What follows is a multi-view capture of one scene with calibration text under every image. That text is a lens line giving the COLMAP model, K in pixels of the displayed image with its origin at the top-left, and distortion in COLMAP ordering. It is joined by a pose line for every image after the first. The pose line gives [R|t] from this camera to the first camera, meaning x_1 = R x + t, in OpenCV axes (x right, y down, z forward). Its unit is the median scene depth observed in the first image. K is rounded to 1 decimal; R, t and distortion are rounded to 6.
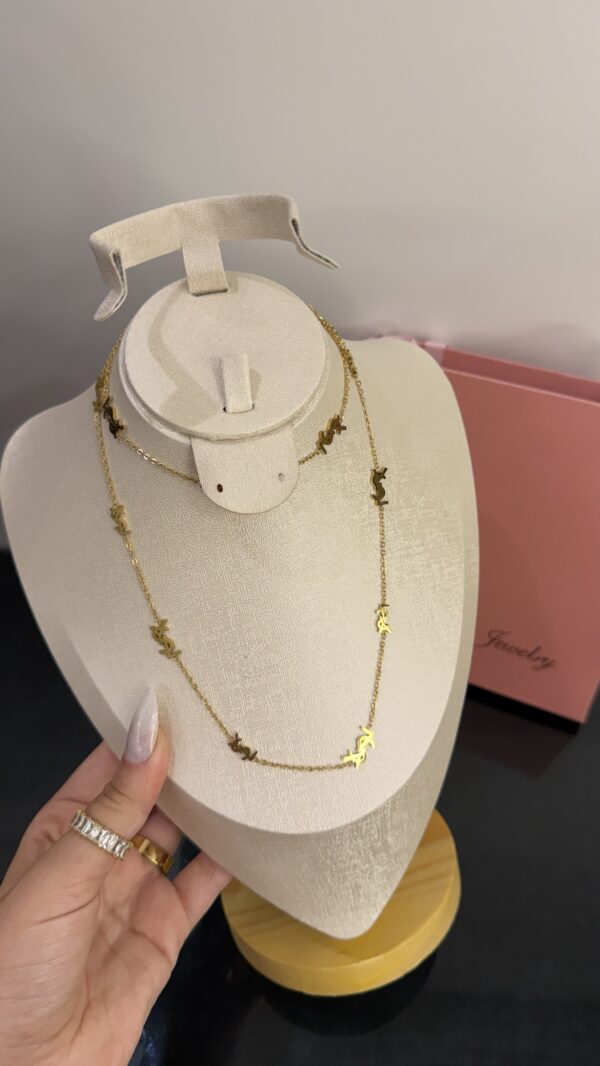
lens RADIAL K [[883.0, 0, 300.0], [0, 883.0, 533.0], [0, 0, 1]] dist [-0.130089, -0.002043]
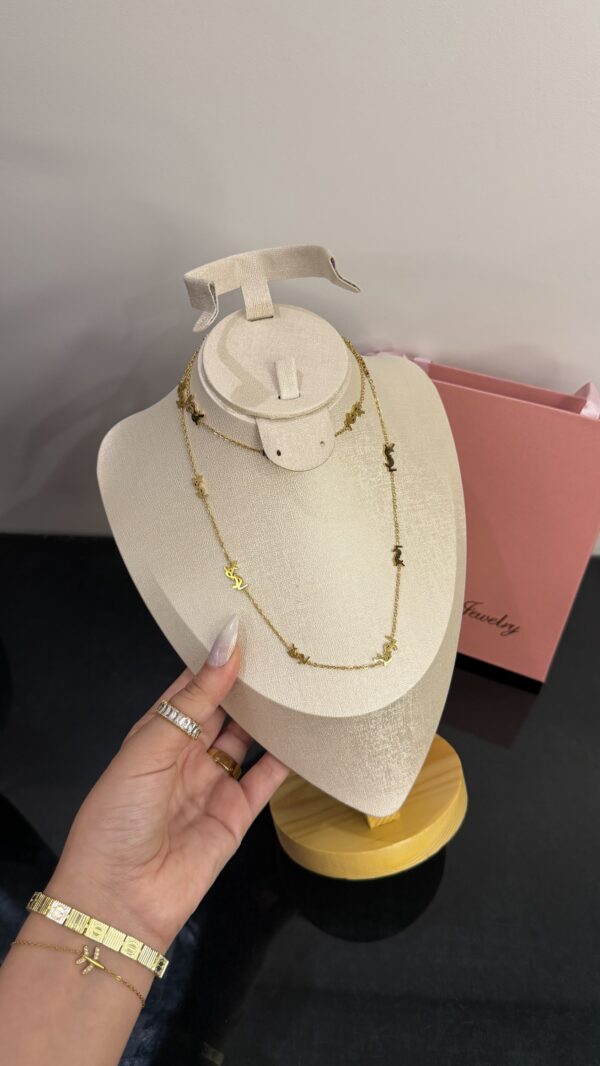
lens RADIAL K [[883.0, 0, 300.0], [0, 883.0, 533.0], [0, 0, 1]] dist [-0.130089, -0.002043]
pose [[0.998702, -0.043458, 0.026549, -0.090437], [0.045435, 0.995832, -0.079086, 0.168113], [-0.023002, 0.080189, 0.996514, -0.339339]]
